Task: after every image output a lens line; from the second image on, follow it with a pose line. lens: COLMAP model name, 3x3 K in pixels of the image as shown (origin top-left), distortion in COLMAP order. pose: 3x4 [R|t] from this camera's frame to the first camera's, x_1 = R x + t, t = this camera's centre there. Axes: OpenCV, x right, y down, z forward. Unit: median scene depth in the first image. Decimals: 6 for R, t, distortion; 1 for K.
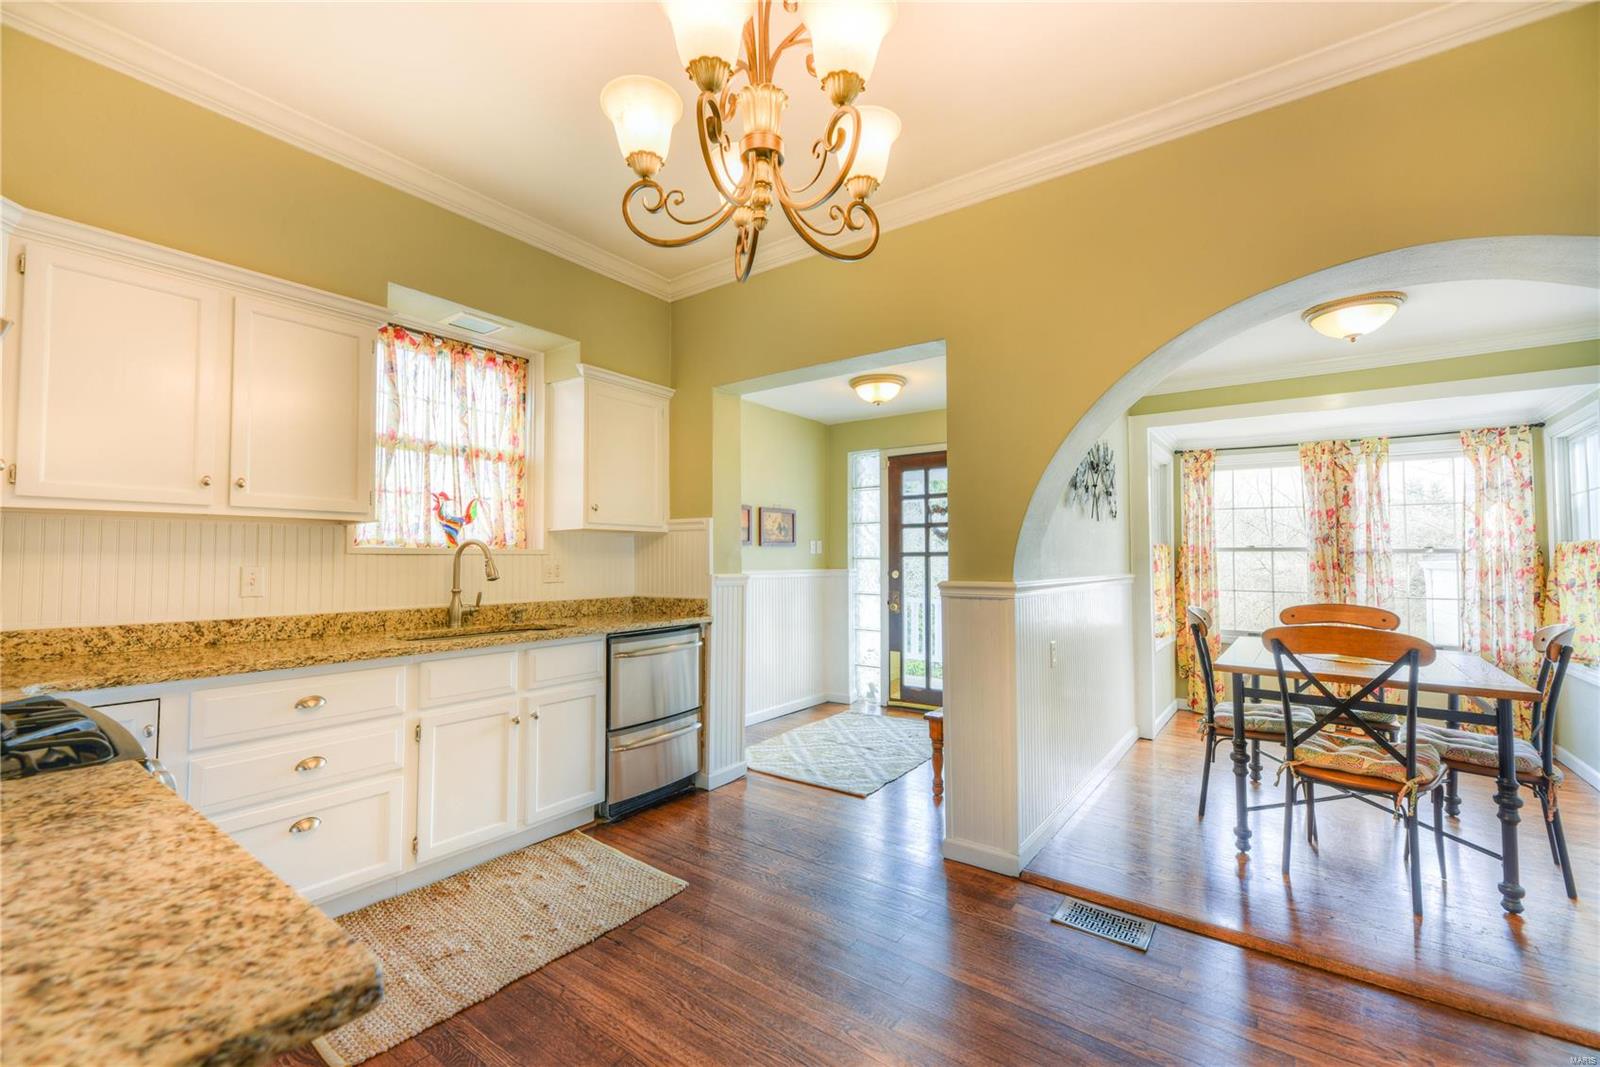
lens RADIAL K [[660.8, 0, 789.8], [0, 660.8, 533.9], [0, 0, 1]] dist [0.010251, 0.000286]
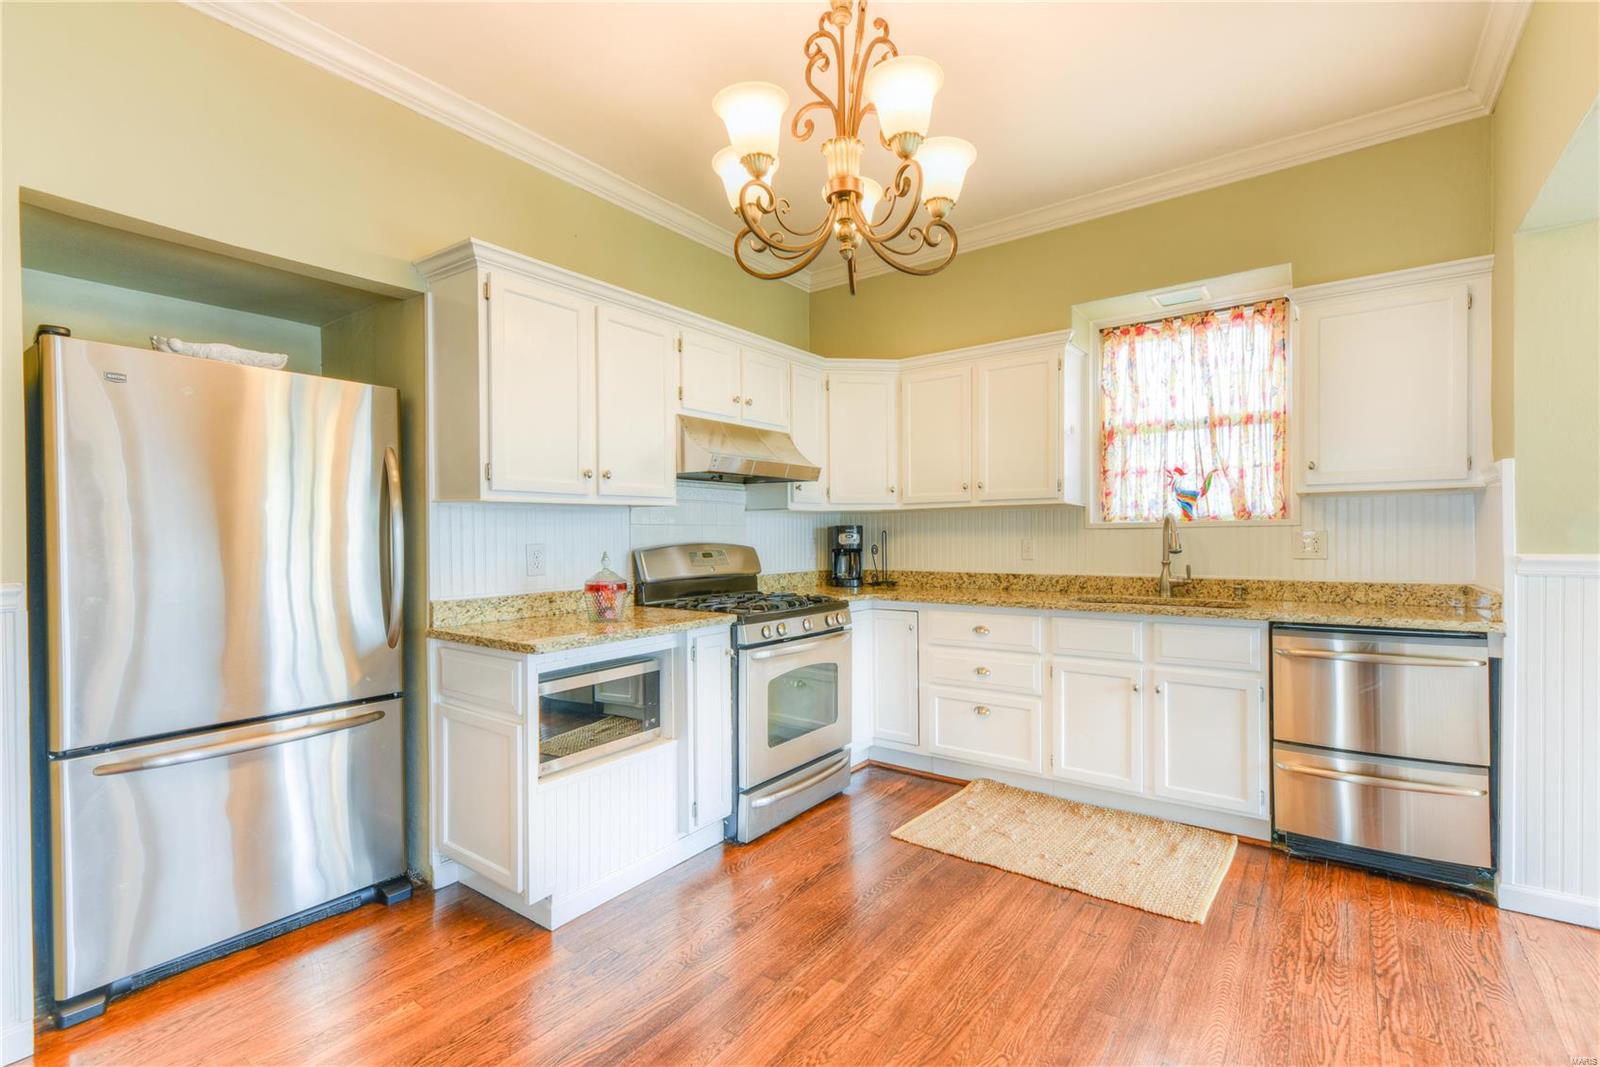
lens RADIAL K [[701.1, 0, 831.7], [0, 701.1, 539.7], [0, 0, 1]] dist [-0.000812, -0.000120]
pose [[0.022039, 0.003841, -0.999750, 0.584766], [0.048015, 0.998835, 0.004896, 0.019282], [0.998603, -0.048111, 0.021829, 0.446487]]
